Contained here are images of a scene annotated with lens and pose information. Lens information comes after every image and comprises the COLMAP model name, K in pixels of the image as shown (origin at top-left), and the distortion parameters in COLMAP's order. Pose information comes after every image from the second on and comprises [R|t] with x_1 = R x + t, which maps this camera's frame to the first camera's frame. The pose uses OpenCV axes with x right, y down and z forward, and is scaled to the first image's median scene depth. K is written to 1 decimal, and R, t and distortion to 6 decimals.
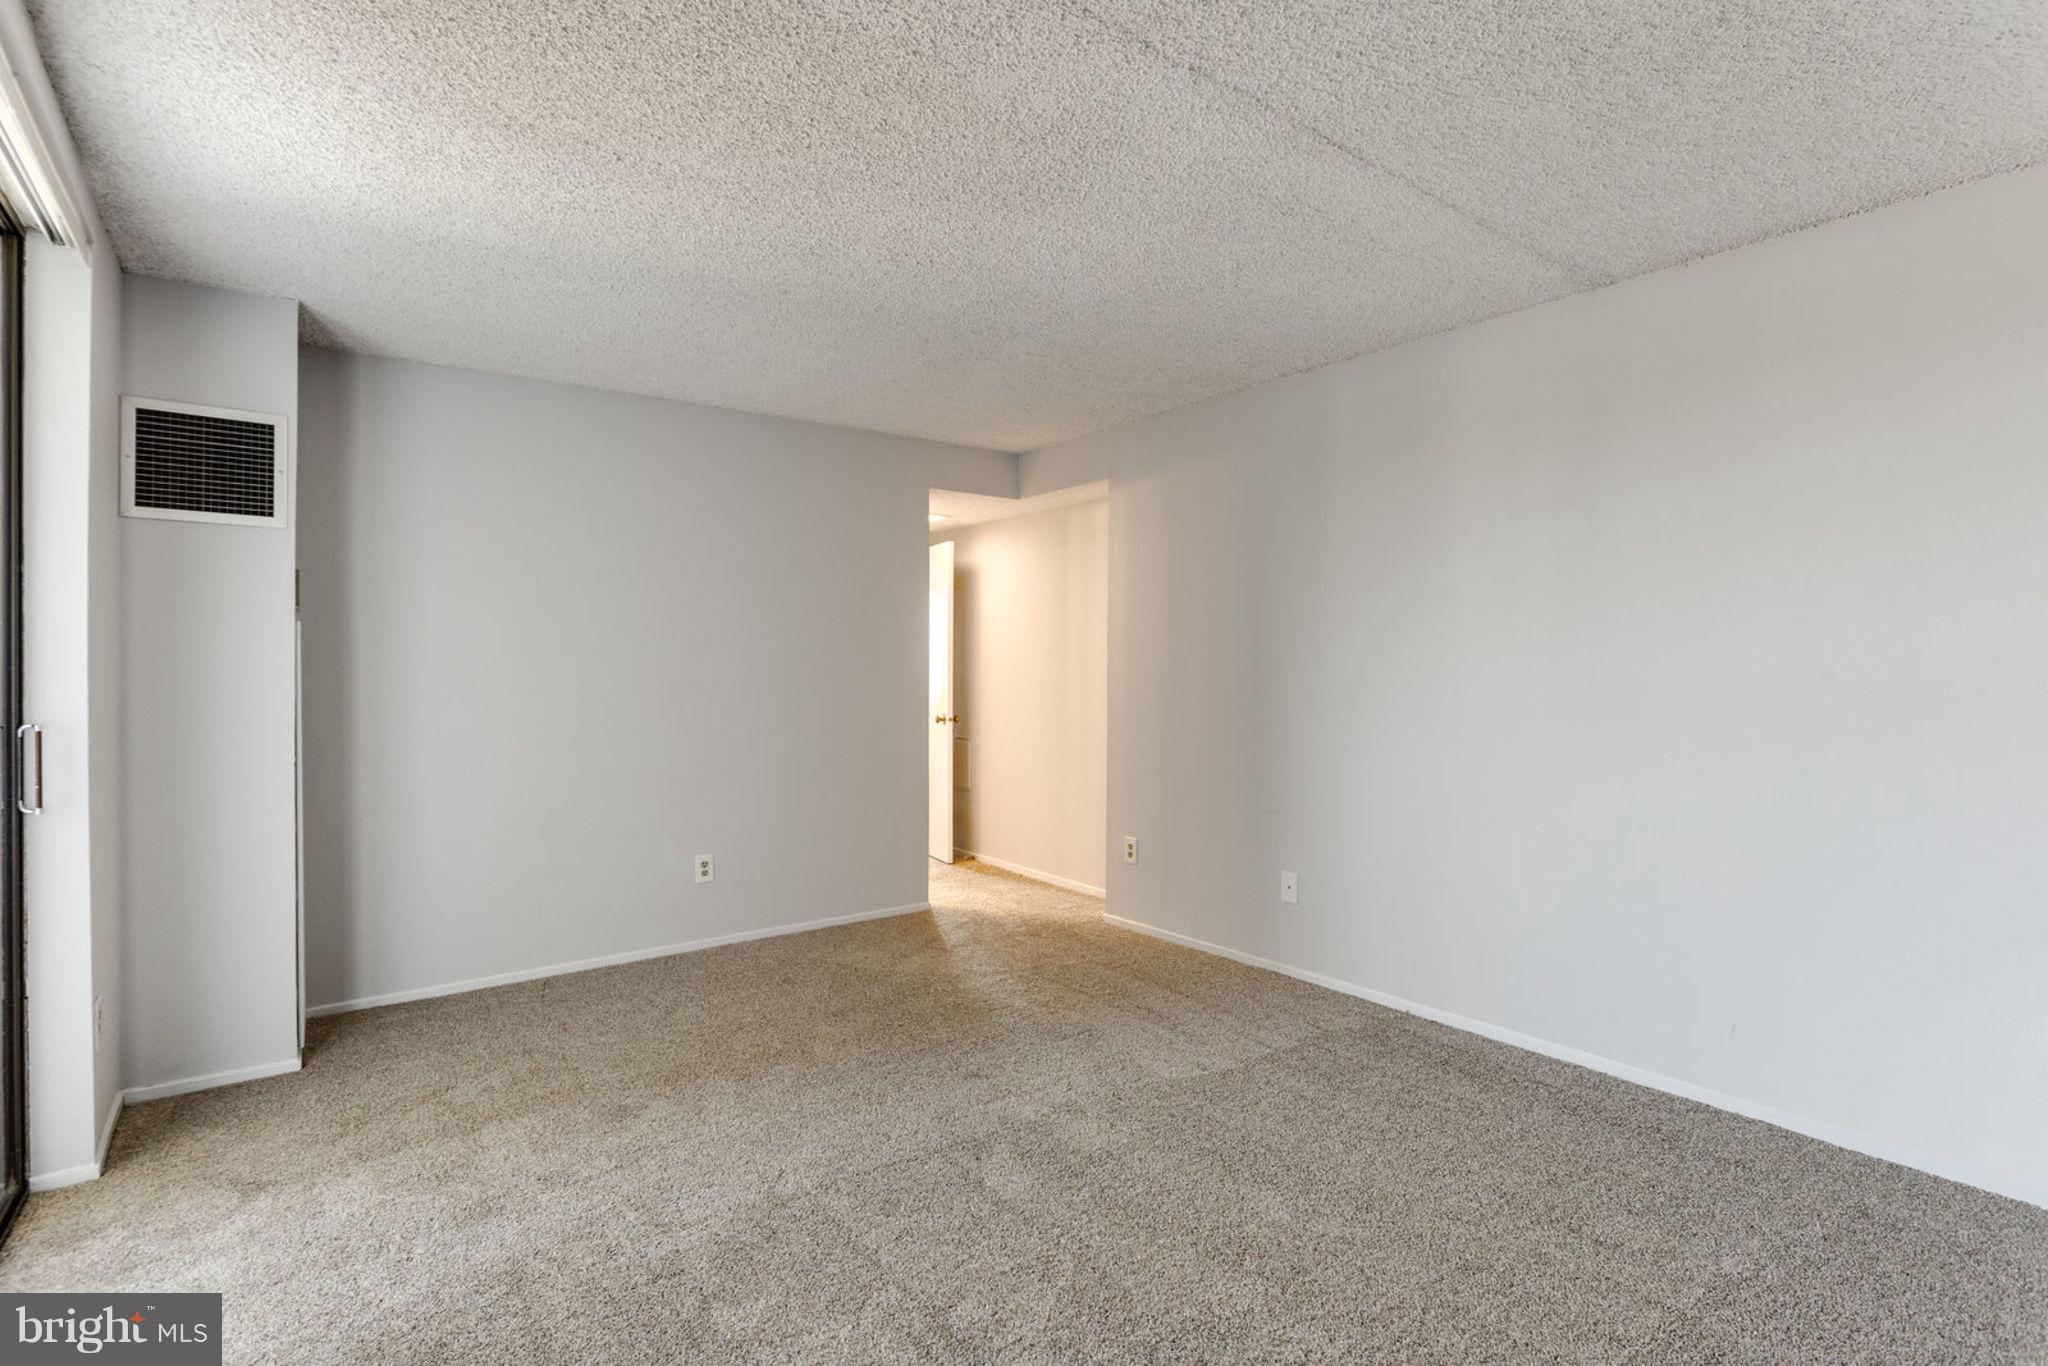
lens RADIAL K [[984.4, 0, 1030.0], [0, 984.4, 680.8], [0, 0, 1]] dist [-0.002099, -0.002795]
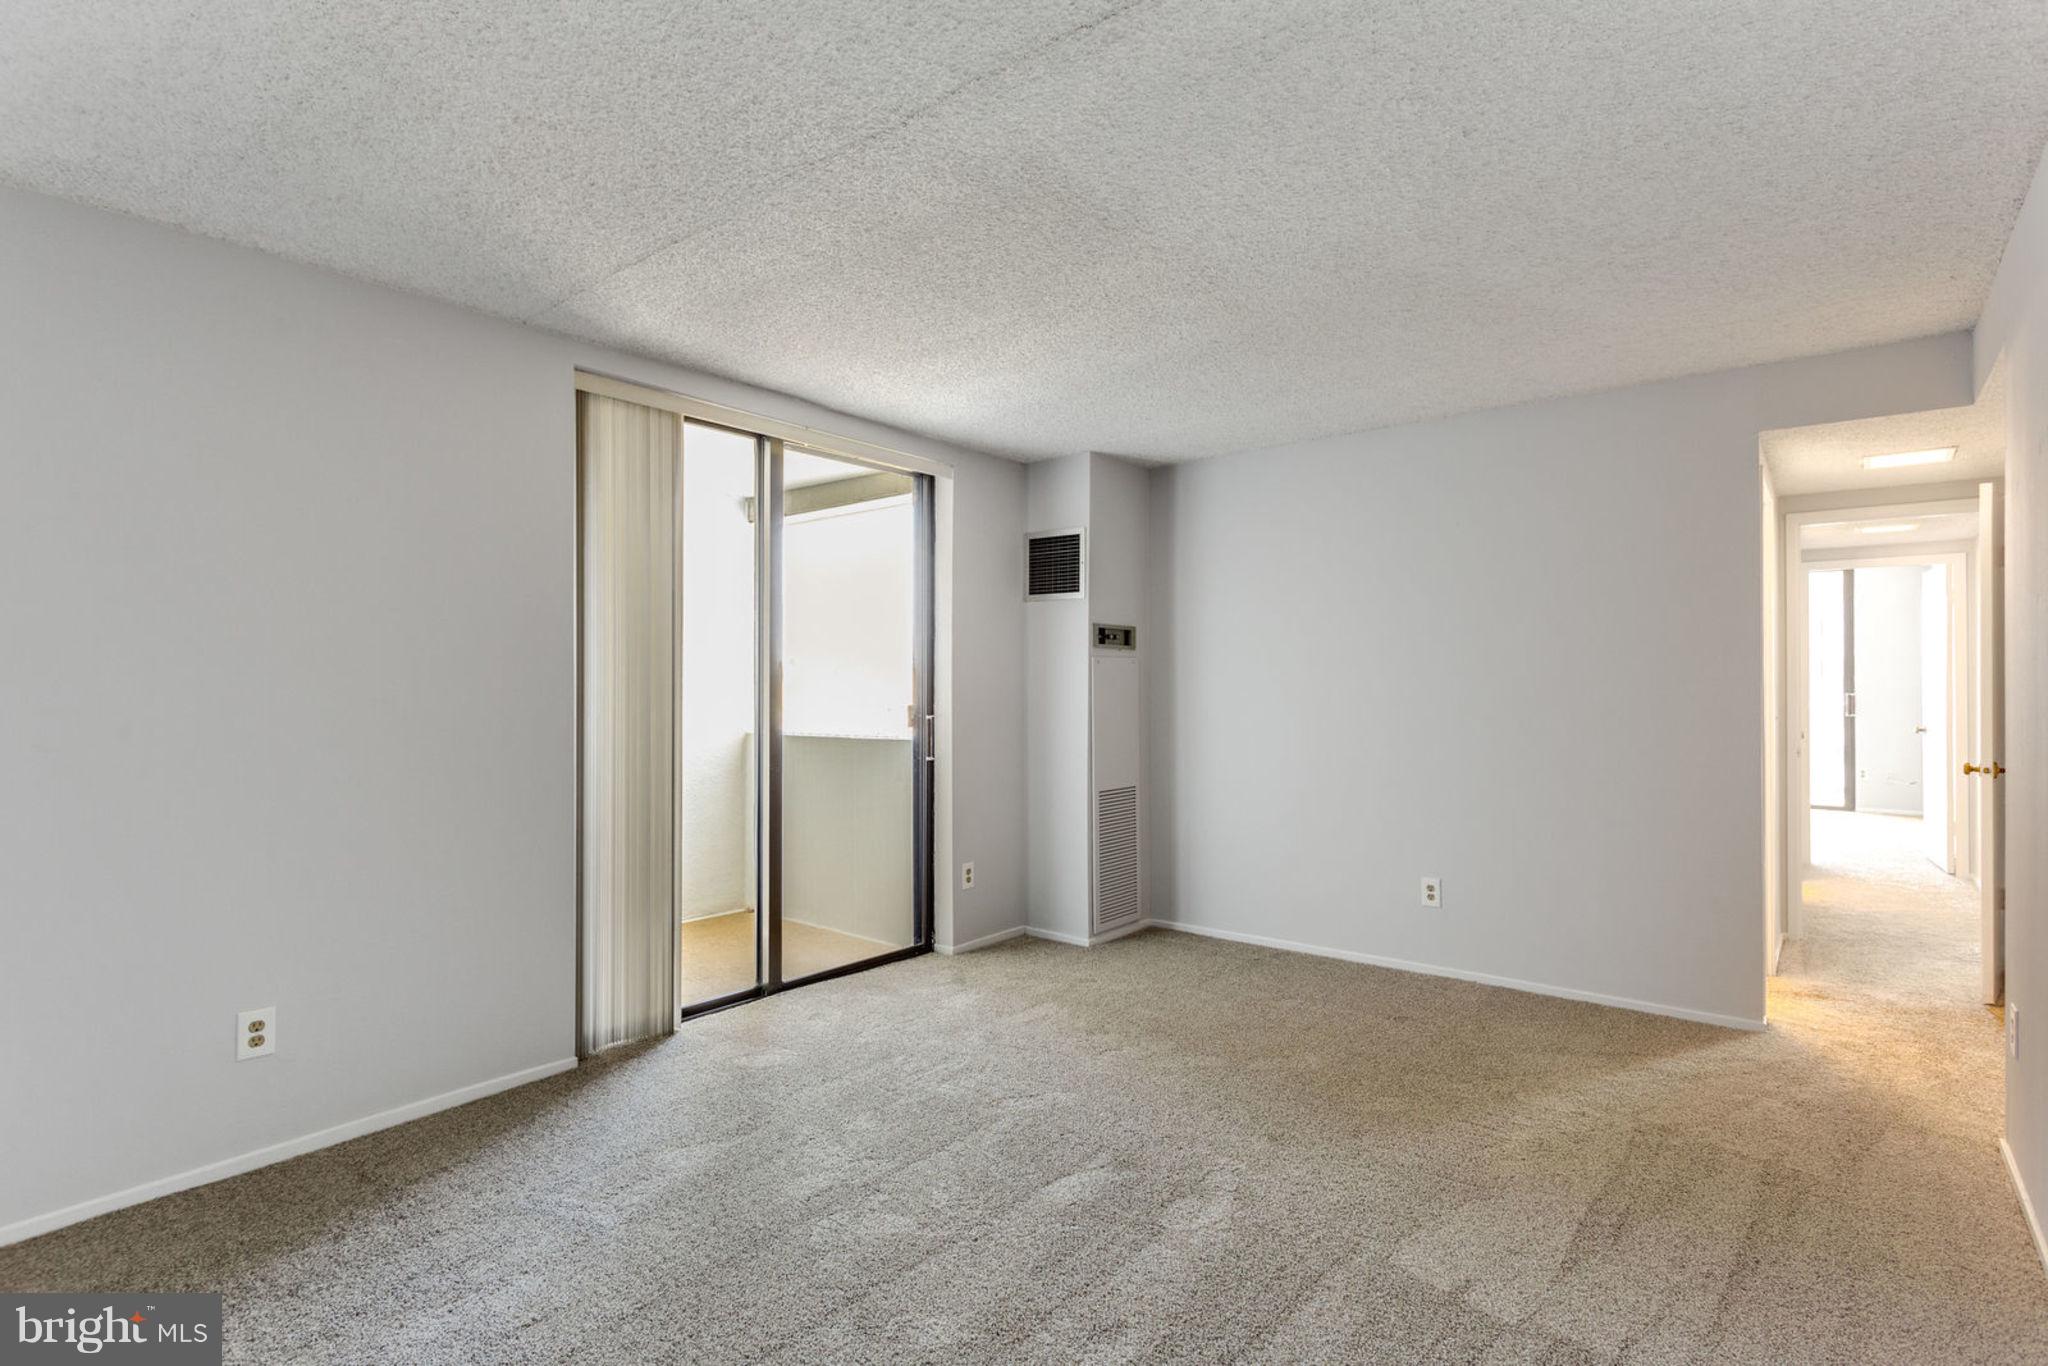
lens RADIAL K [[984.4, 0, 1038.9], [0, 984.4, 681.4], [0, 0, 1]] dist [-0.002099, -0.002795]
pose [[0.238839, -0.005173, -0.971045, 0.638141], [-0.012918, 0.999880, -0.008504, -0.005955], [0.970973, 0.014575, 0.238744, 0.471890]]
